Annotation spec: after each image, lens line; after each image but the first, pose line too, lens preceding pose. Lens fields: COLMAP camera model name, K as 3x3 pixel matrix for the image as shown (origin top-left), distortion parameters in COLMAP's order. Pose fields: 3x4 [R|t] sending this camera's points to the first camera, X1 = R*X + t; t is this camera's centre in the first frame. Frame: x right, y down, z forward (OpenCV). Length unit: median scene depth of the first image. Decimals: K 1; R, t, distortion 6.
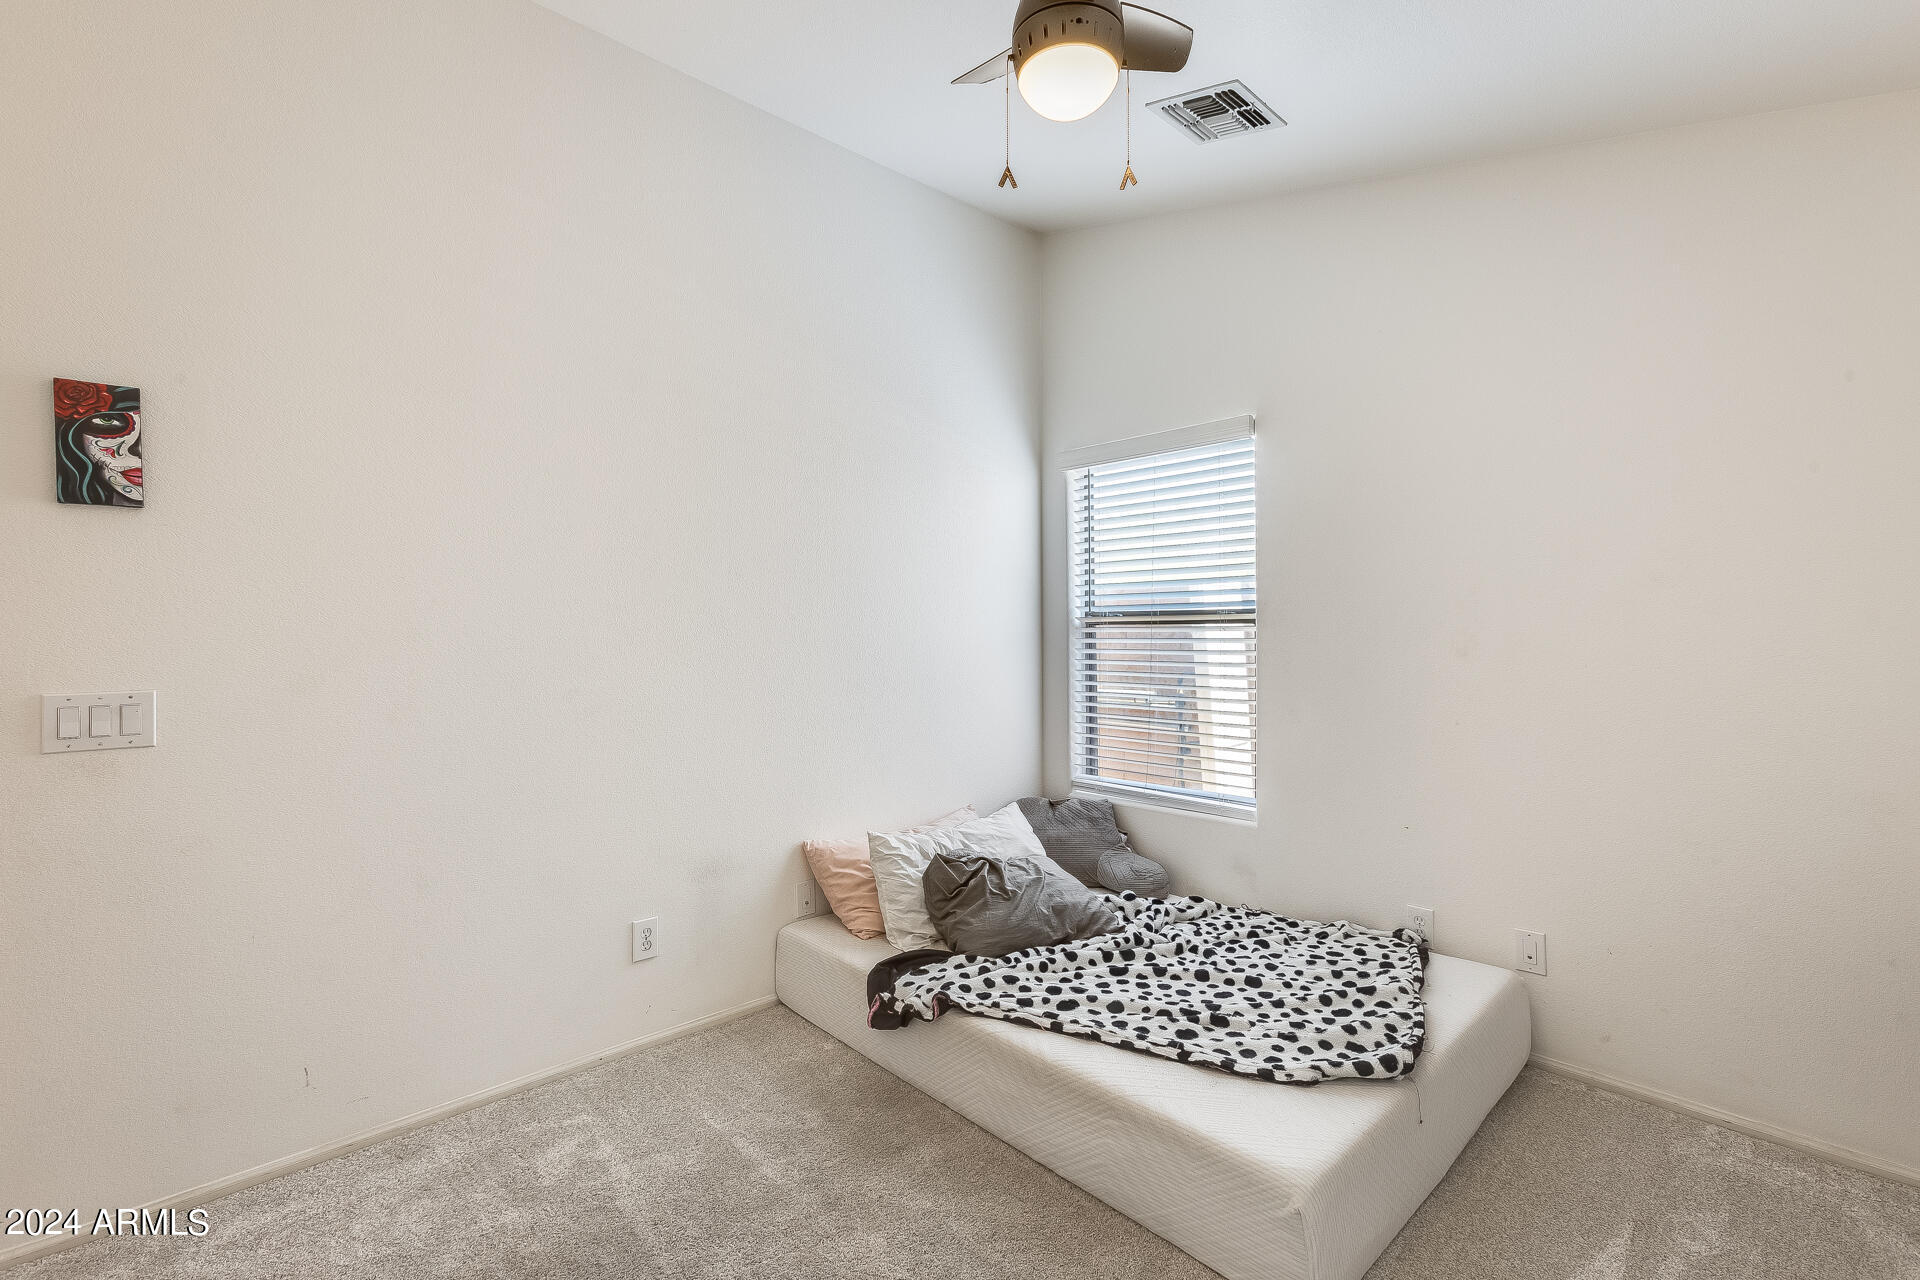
lens RADIAL K [[854.2, 0, 967.1], [0, 854.2, 636.7], [0, 0, 1]] dist [-0.015758, 0.000248]
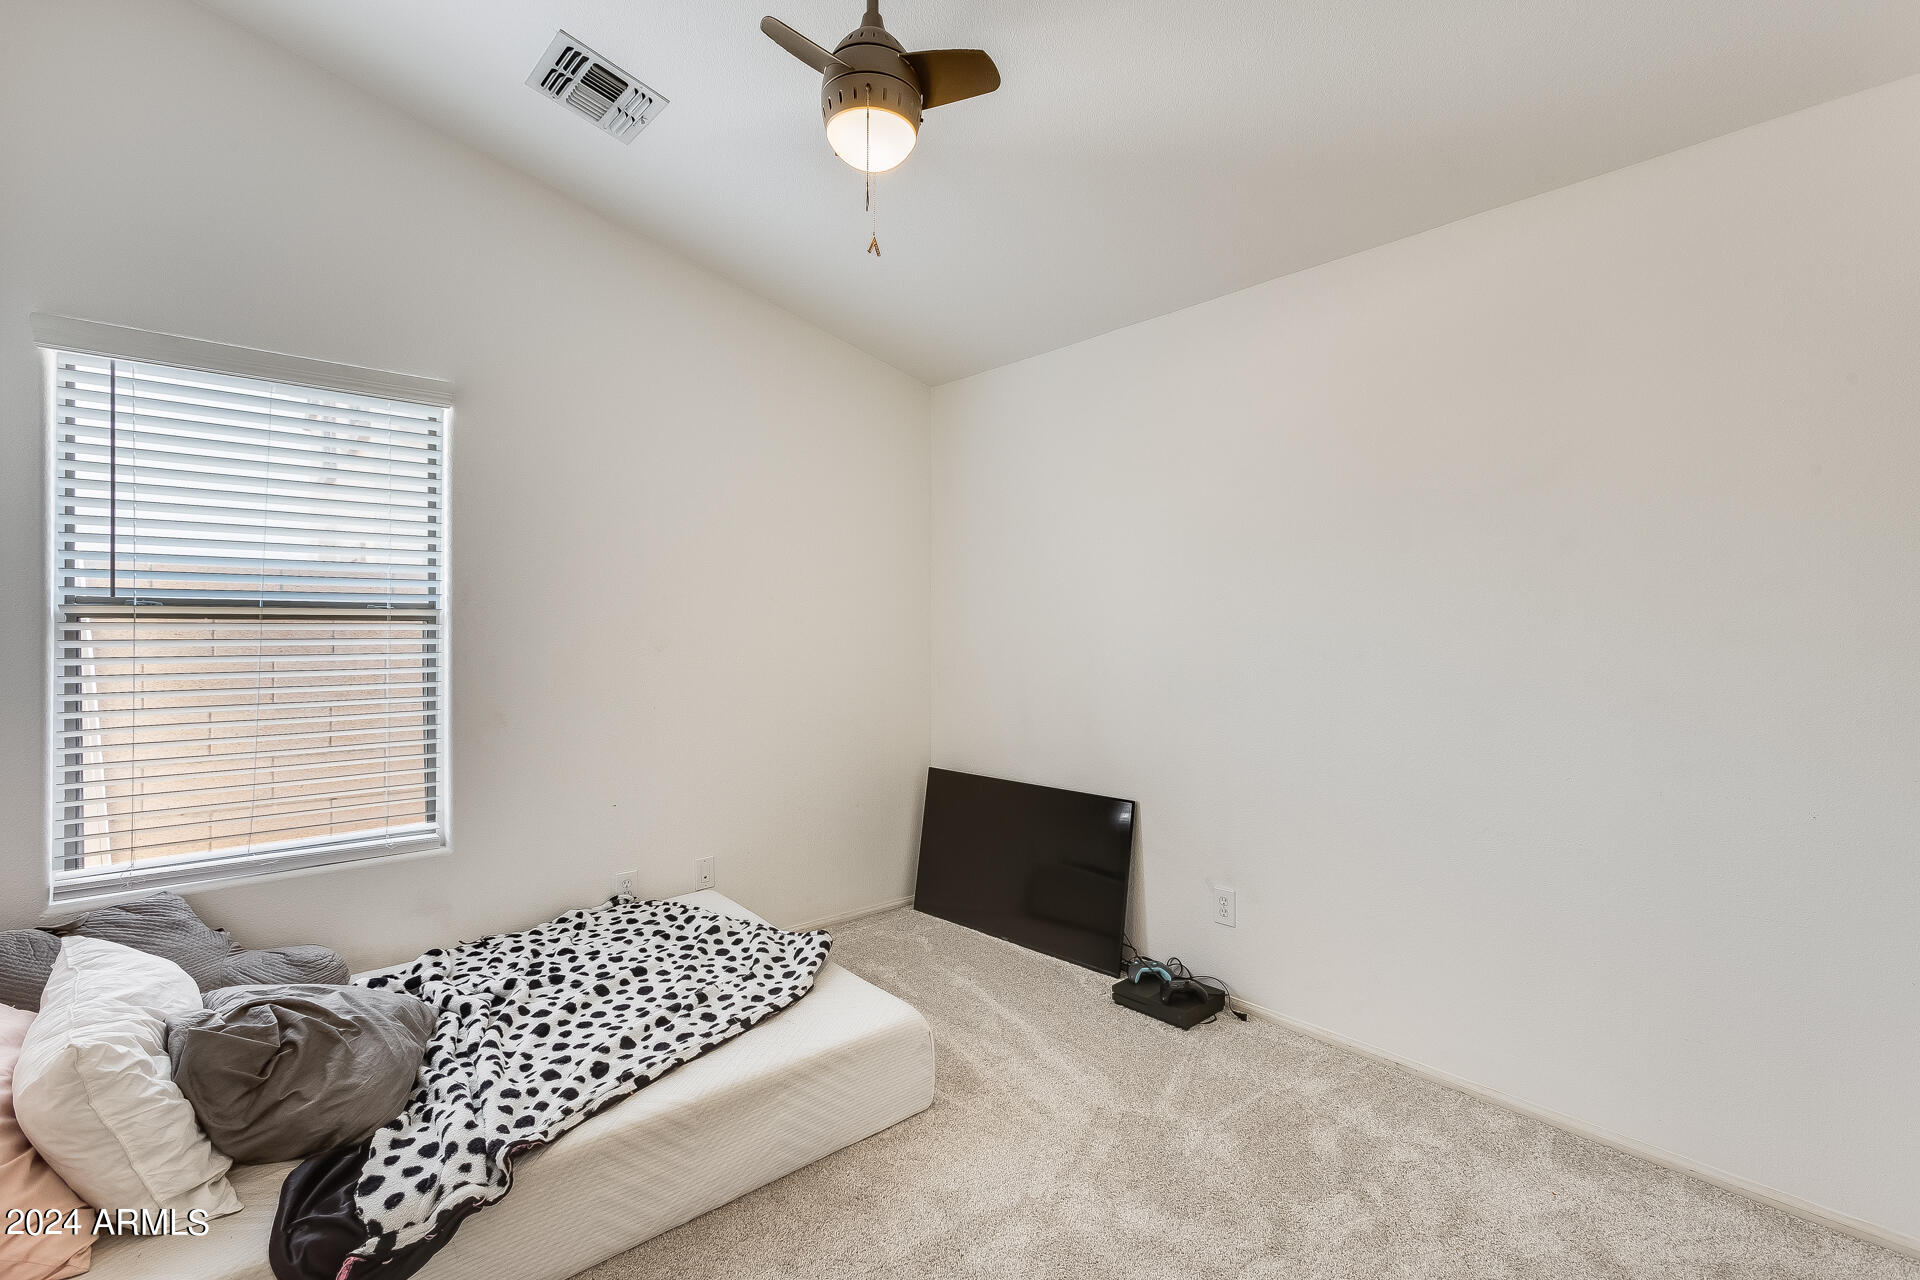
lens RADIAL K [[854.2, 0, 967.1], [0, 854.2, 636.7], [0, 0, 1]] dist [-0.015758, 0.000248]
pose [[0.022321, -0.002969, 0.999746, -0.656130], [0.004009, 0.999988, 0.002880, 0.000128], [-0.999743, 0.003944, 0.022332, 0.558581]]
